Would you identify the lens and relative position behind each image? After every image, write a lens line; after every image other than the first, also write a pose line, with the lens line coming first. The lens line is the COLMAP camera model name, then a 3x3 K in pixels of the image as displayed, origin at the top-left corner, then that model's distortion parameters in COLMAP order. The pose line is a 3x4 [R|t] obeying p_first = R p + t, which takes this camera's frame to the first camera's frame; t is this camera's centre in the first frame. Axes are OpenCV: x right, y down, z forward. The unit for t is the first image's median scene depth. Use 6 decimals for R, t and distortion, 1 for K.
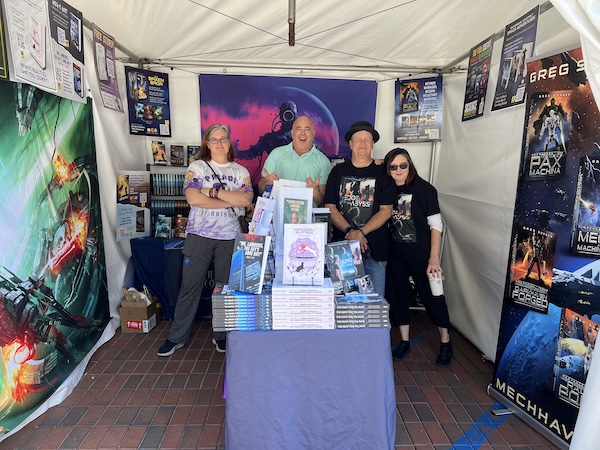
lens RADIAL K [[454.7, 0, 300.3], [0, 454.7, 225.7], [0, 0, 1]] dist [0.004892, 0.002628]
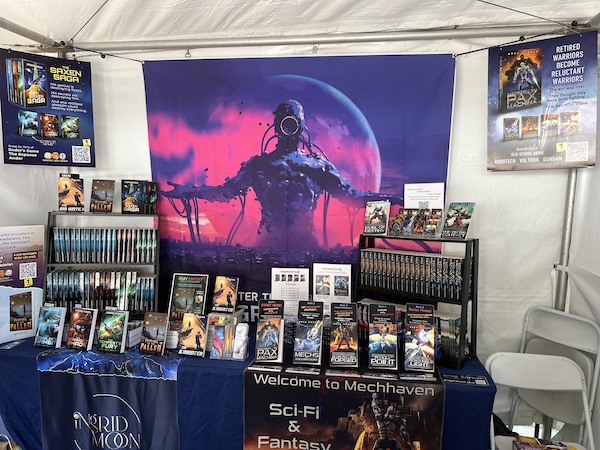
lens RADIAL K [[454.7, 0, 300.3], [0, 454.7, 223.8], [0, 0, 1]] dist [0.004892, 0.002628]
pose [[0.977129, 0.012473, -0.212283, 0.113462], [-0.023169, 0.998580, -0.047970, -0.096944], [0.211384, 0.051792, 0.976030, 0.476995]]
